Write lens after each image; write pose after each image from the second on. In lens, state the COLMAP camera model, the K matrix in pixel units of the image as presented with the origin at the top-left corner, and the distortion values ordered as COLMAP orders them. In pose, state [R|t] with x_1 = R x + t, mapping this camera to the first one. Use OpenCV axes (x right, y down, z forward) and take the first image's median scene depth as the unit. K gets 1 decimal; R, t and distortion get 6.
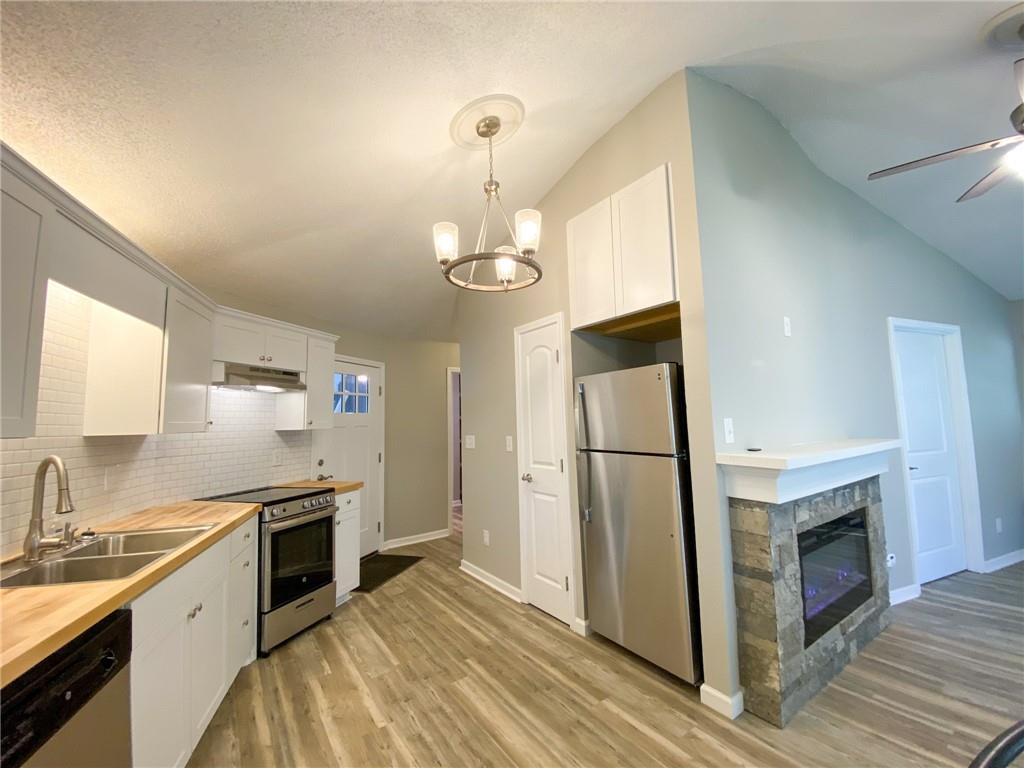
lens RADIAL K [[416.8, 0, 512.4], [0, 416.8, 378.9], [0, 0, 1]] dist [0.002456, -0.013596]
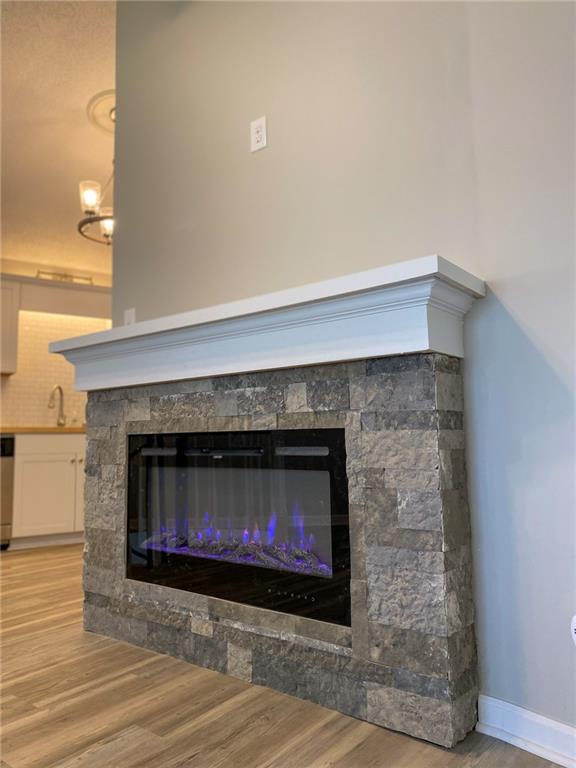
lens RADIAL K [[598.6, 0, 293.5], [0, 598.6, 370.3], [0, 0, 1]] dist [-0.002545, -0.003886]
pose [[0.293297, -0.092362, -0.951549, 1.791473], [0.109160, 0.992048, -0.062647, 0.338026], [0.949769, -0.085497, 0.301047, 0.913884]]
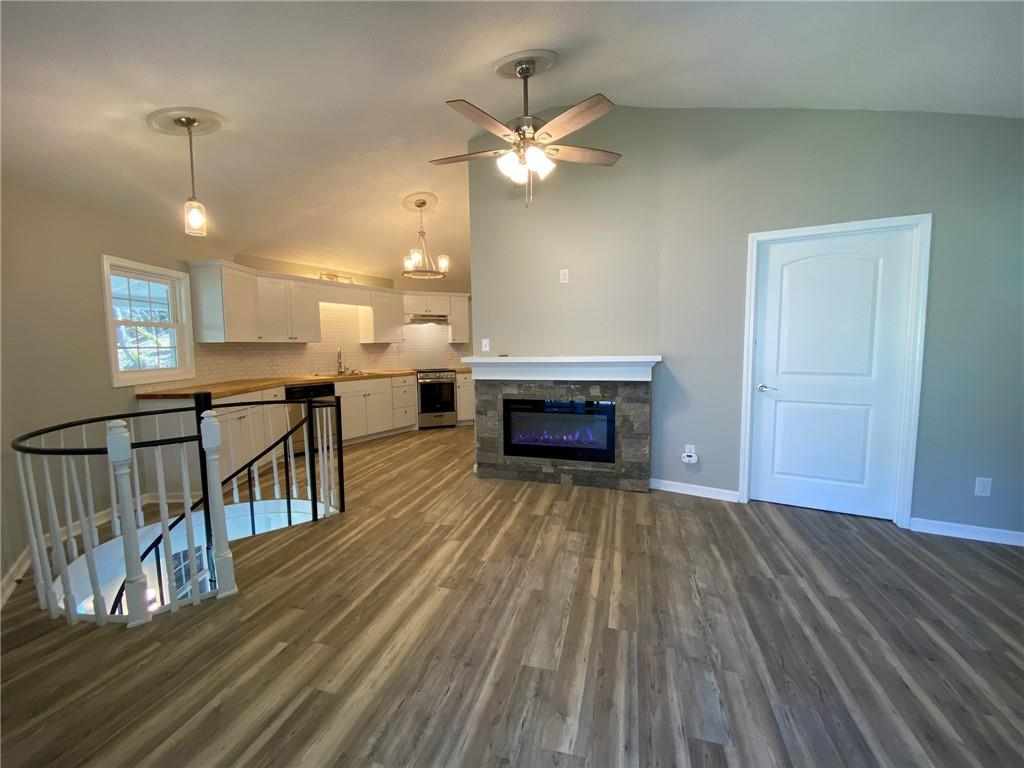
lens RADIAL K [[416.8, 0, 517.0], [0, 416.8, 379.3], [0, 0, 1]] dist [0.002456, -0.013596]
pose [[0.637158, 0.079090, -0.766664, 2.081836], [0.074773, 0.983686, 0.163621, -0.025421], [0.767097, -0.161578, 0.620850, -0.129946]]
